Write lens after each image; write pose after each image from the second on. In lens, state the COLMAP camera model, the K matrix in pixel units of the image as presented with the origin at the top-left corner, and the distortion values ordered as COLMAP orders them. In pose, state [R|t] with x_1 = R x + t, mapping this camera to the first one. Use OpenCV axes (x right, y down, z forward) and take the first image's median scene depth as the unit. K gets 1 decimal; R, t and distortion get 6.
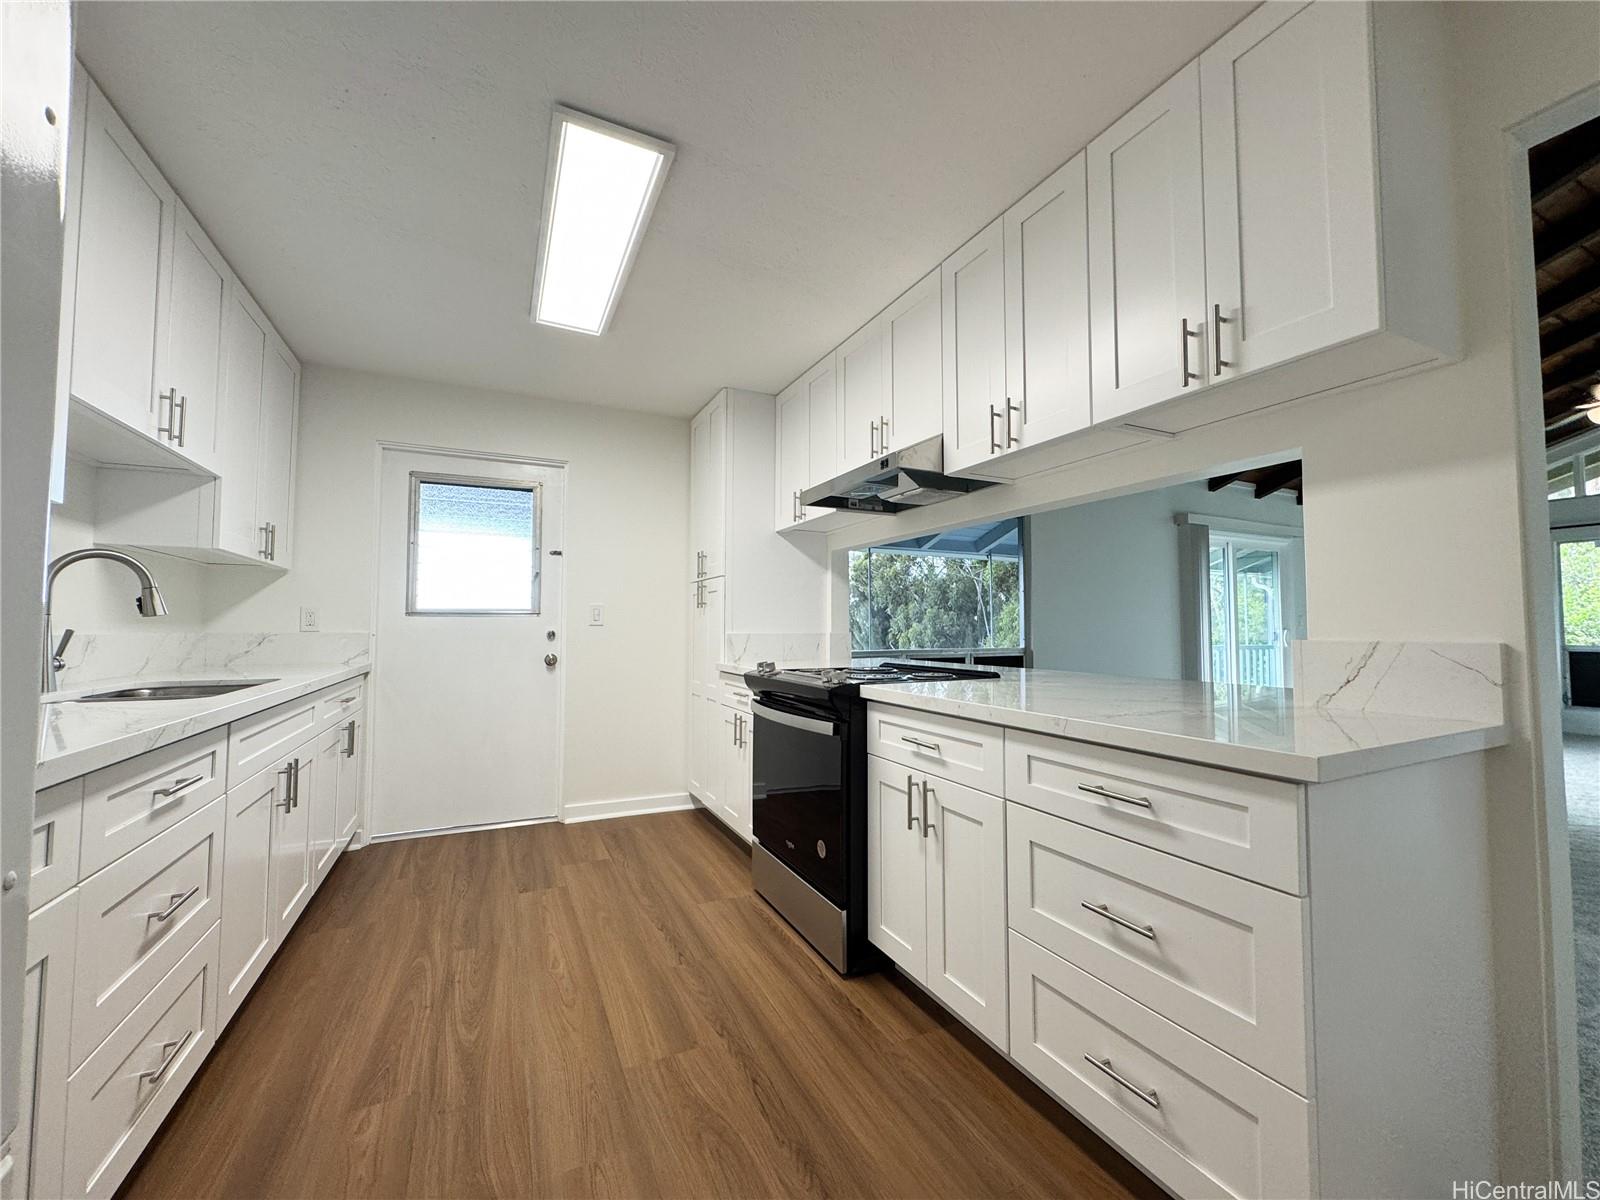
lens RADIAL K [[642.5, 0, 795.5], [0, 642.5, 596.3], [0, 0, 1]] dist [0.004196, -0.000432]
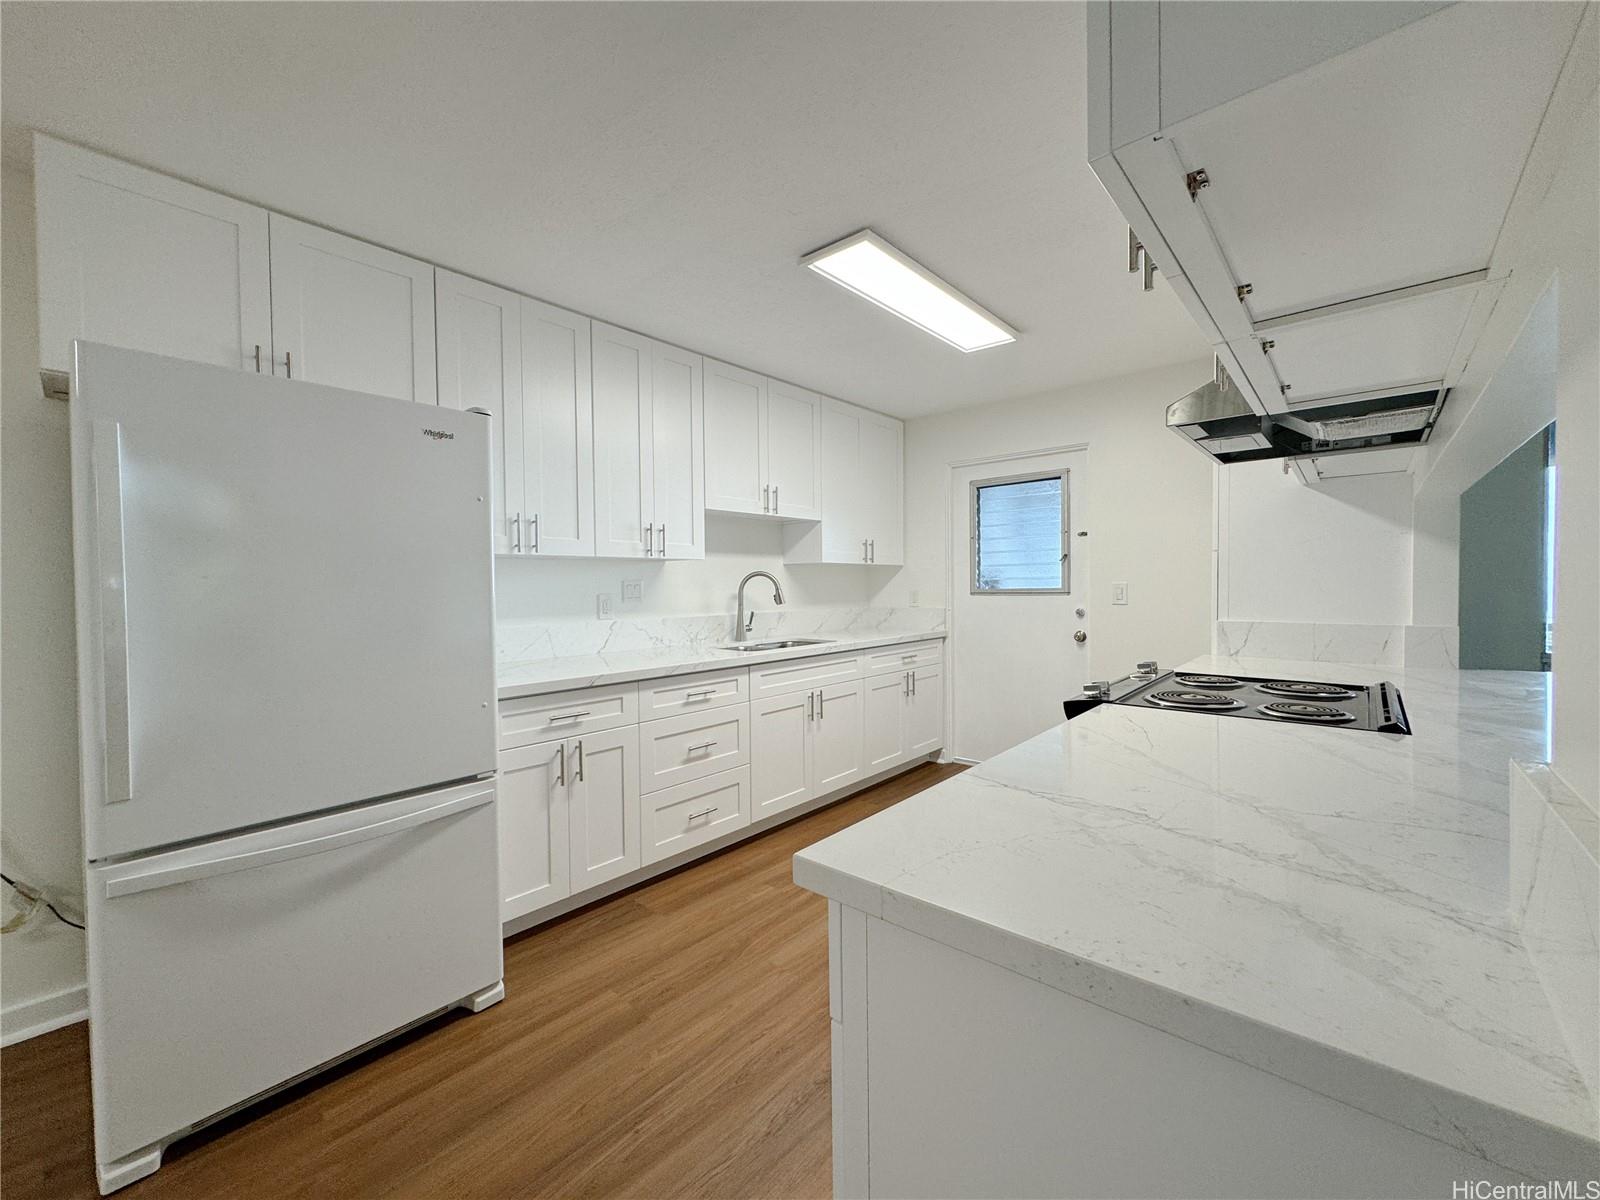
lens RADIAL K [[642.5, 0, 802.4], [0, 642.5, 593.2], [0, 0, 1]] dist [0.004196, -0.000432]
pose [[0.385536, 0.009650, -0.922642, 0.515893], [0.056734, 0.997805, 0.034143, -0.041866], [0.920947, -0.065508, 0.384142, 0.224271]]
